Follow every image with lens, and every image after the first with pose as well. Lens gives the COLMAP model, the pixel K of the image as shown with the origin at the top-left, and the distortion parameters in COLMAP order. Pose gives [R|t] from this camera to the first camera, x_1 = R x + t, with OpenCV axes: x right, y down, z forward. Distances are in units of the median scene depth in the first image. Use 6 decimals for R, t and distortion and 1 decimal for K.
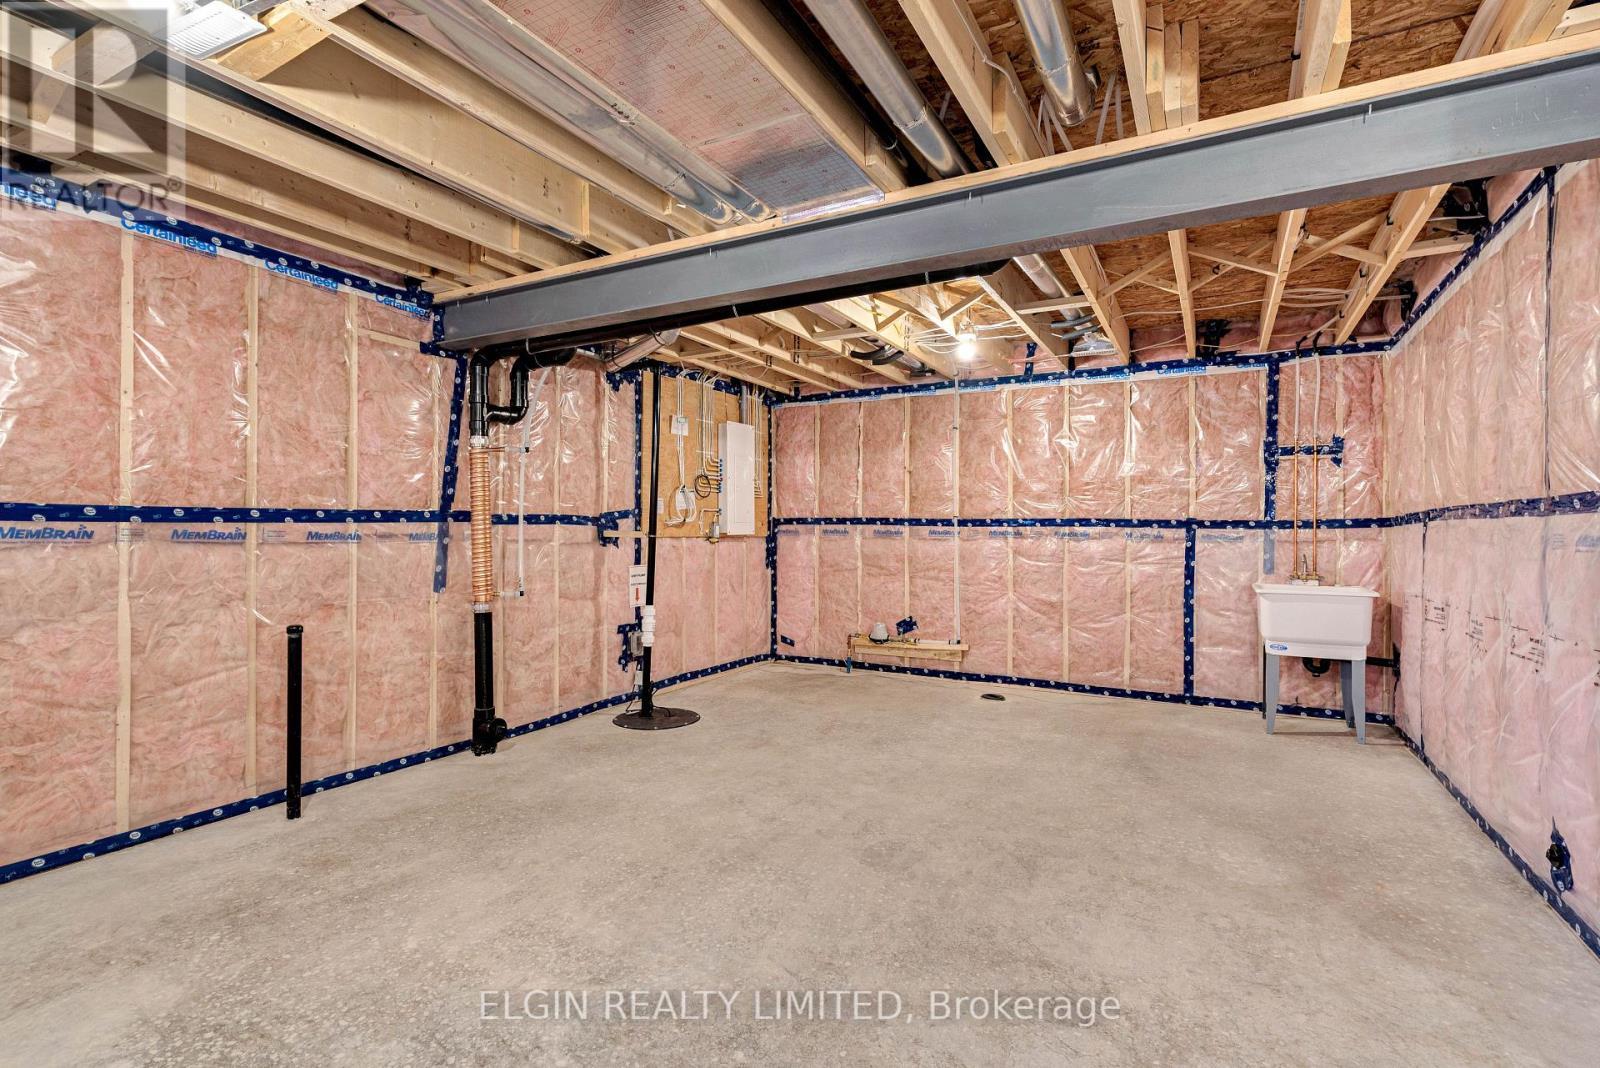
lens RADIAL K [[755.8, 0, 806.1], [0, 755.8, 530.4], [0, 0, 1]] dist [-0.005937, 0.000965]
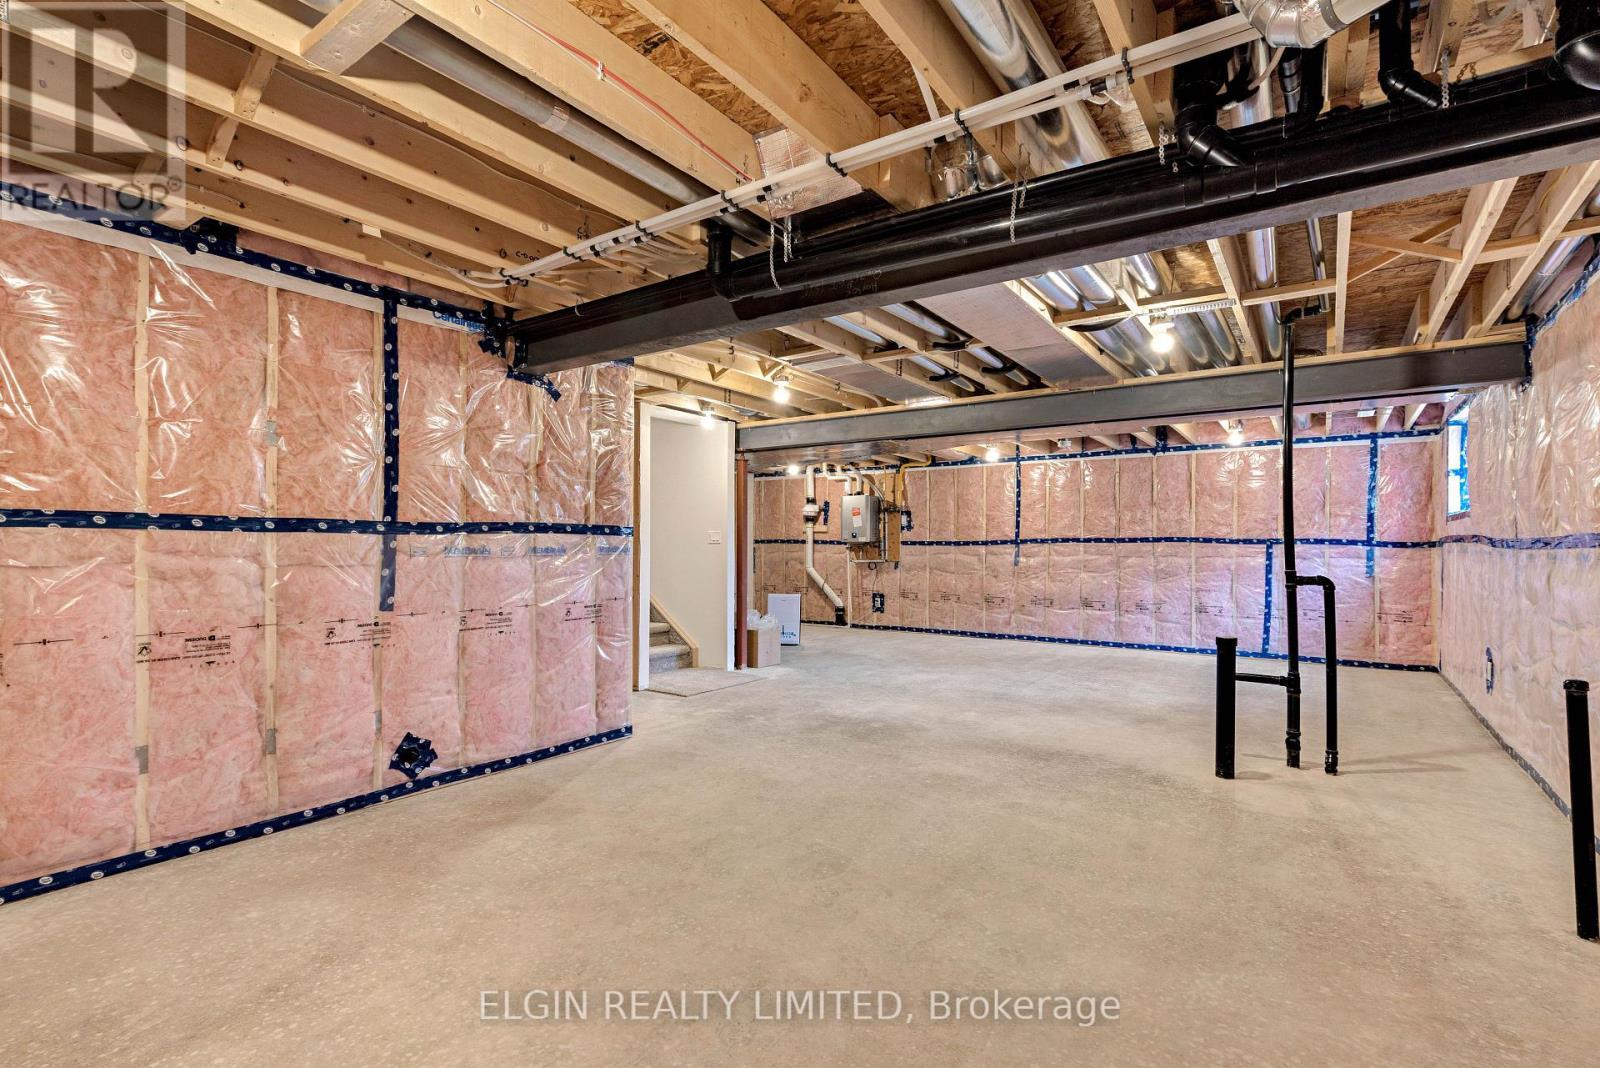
lens RADIAL K [[755.8, 0, 804.0], [0, 755.8, 537.5], [0, 0, 1]] dist [-0.005937, 0.000965]
pose [[-0.994083, -0.007994, 0.108330, 0.015056], [-0.009180, 0.999903, -0.010455, -0.002842], [-0.108236, -0.011388, -0.994060, 1.157026]]
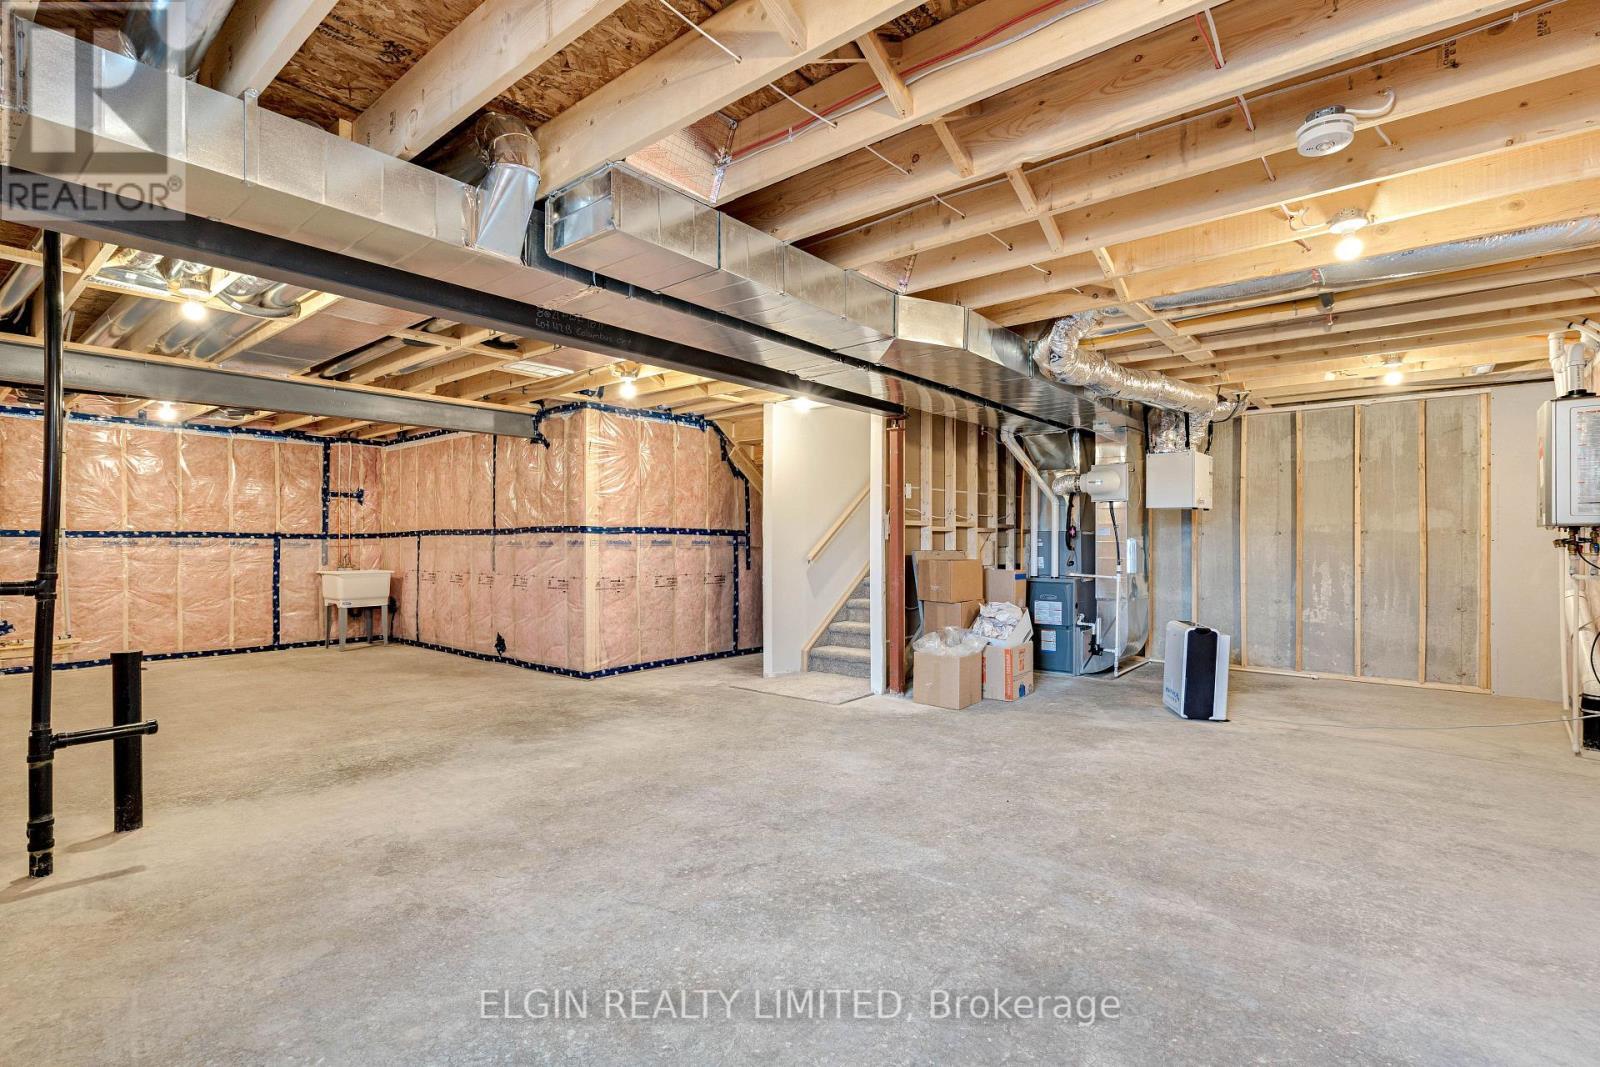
lens RADIAL K [[755.8, 0, 816.2], [0, 755.8, 536.4], [0, 0, 1]] dist [-0.005937, 0.000965]
pose [[0.173281, 0.000255, 0.984872, -0.884651], [0.000943, 0.999999, -0.000424, -0.006285], [-0.984872, 0.001002, 0.173280, -0.400169]]
